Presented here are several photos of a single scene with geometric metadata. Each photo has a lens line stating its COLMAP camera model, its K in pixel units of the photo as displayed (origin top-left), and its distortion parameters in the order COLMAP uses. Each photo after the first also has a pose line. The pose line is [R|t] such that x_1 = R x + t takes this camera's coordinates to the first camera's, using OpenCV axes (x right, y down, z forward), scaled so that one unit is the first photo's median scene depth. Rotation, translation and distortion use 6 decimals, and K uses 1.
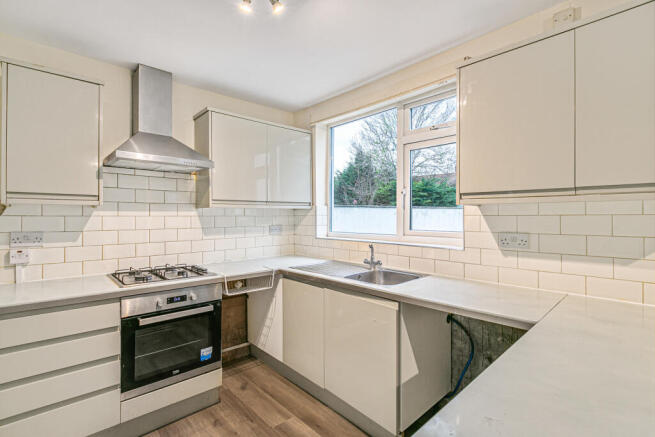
lens RADIAL K [[309.4, 0, 330.9], [0, 309.4, 215.9], [0, 0, 1]] dist [0.001634, 0.000199]
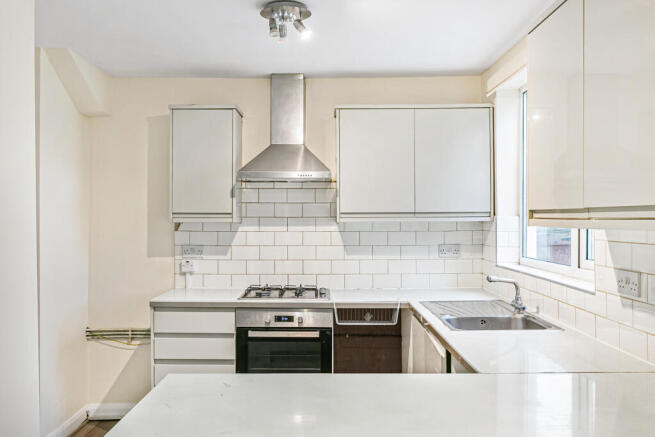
lens RADIAL K [[620.2, 0, 327.5], [0, 620.2, 218.5], [0, 0, 1]] dist [-0.011354, -0.001033]
pose [[0.722714, 0.001194, -0.691146, 0.831844], [0.001371, 0.999994, 0.003160, -0.046129], [0.691146, -0.003232, 0.722708, -0.276658]]
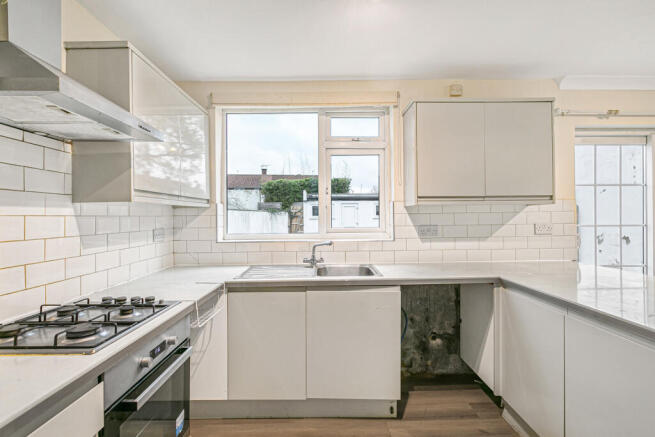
lens RADIAL K [[309.4, 0, 330.9], [0, 309.4, 215.9], [0, 0, 1]] dist [0.001634, 0.000199]
pose [[0.676257, -0.004042, 0.736655, -0.625827], [0.009520, 0.999949, -0.003253, 0.008379], [-0.736604, 0.009213, 0.676261, 0.292187]]
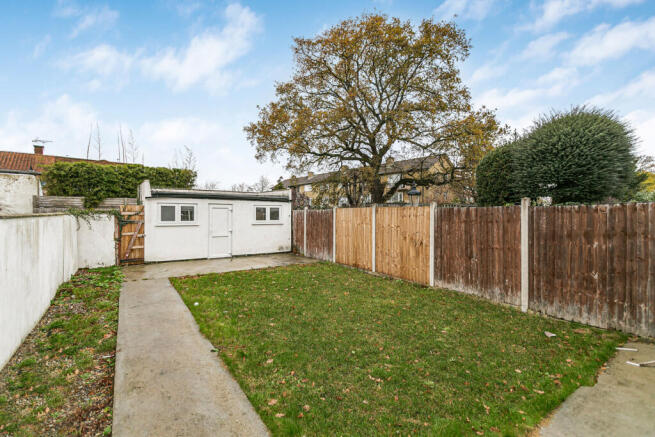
lens RADIAL K [[291.4, 0, 327.4], [0, 291.4, 216.4], [0, 0, 1]] dist [0.002353, -0.000191]
pose [[0.158684, -0.005171, 0.987316, 0.482777], [-0.001553, 0.999984, 0.005488, -0.120460], [-0.987328, -0.002405, 0.158673, 2.321058]]
